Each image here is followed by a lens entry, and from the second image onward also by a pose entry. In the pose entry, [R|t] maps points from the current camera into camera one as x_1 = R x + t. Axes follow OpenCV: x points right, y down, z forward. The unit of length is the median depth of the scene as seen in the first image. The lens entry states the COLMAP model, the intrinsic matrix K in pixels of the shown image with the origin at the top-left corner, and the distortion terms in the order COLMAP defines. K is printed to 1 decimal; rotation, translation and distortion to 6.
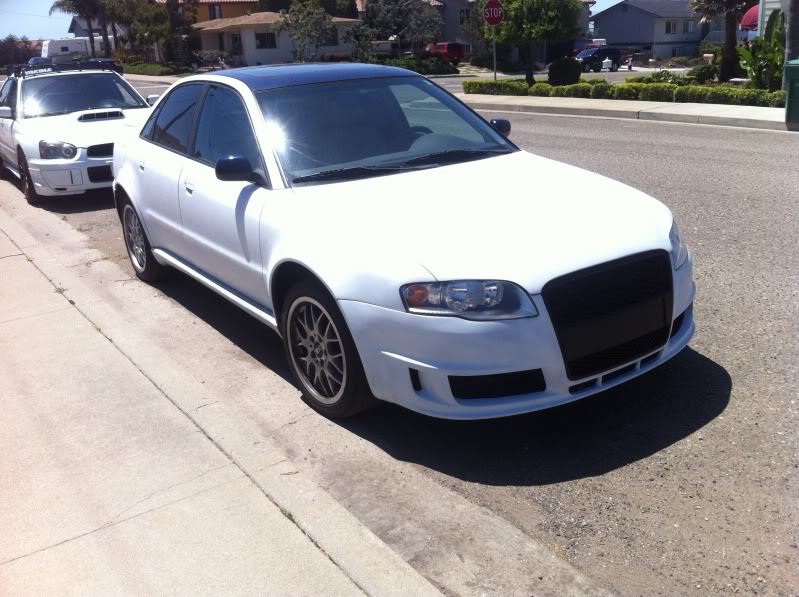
lens RADIAL K [[748.6, 0, 399.5], [0, 748.6, 298.5], [0, 0, 1]] dist [0.104598, -0.277616]
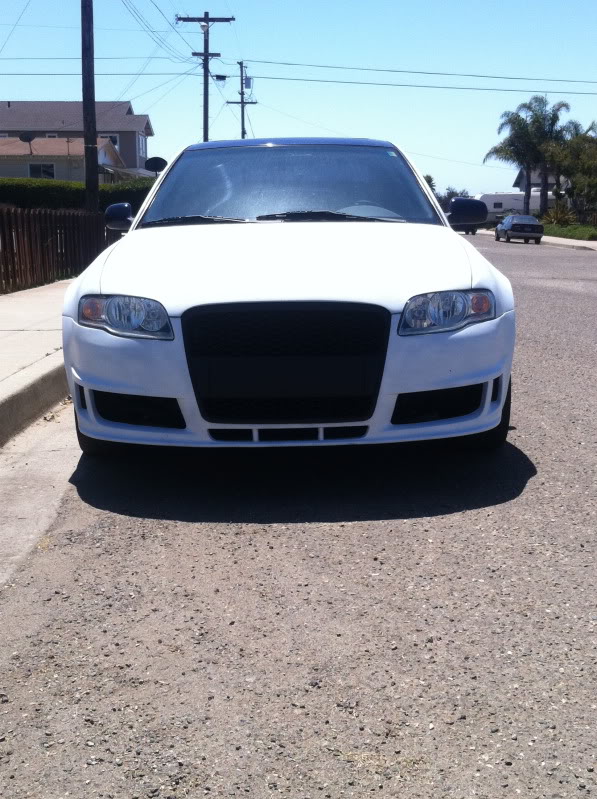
lens RADIAL K [[1016.6, 0, 298.5], [0, 1016.6, 399.5], [0, 0, 1]] dist [0.130295, -0.337471]
pose [[0.815073, 0.131605, -0.564212, 1.023695], [-0.206569, 0.975868, -0.070789, 0.151180], [0.541281, 0.174247, 0.822589, 0.045885]]
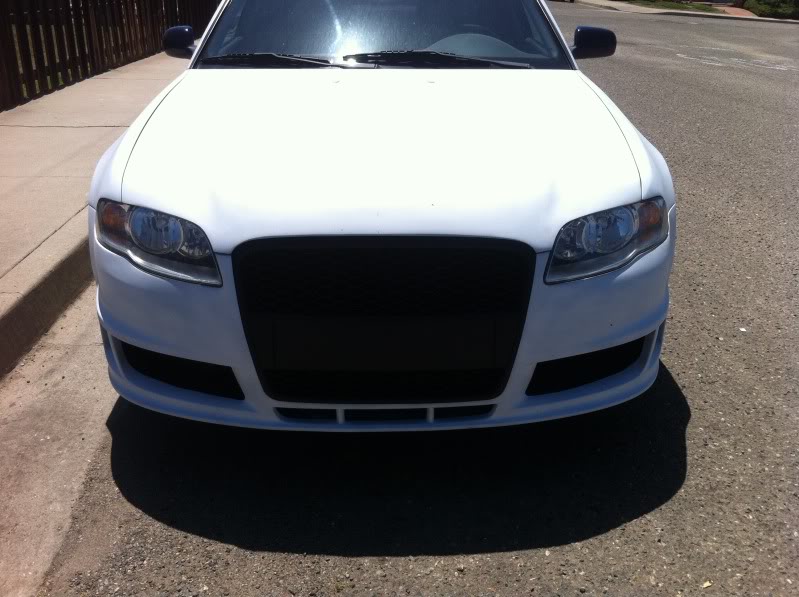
lens RADIAL K [[748.6, 0, 399.5], [0, 748.6, 298.5], [0, 0, 1]] dist [0.104598, -0.277616]
pose [[0.827662, 0.264738, -0.494863, 0.626848], [-0.220461, 0.964237, 0.147117, -0.095423], [0.516113, -0.012665, 0.856427, 0.509960]]
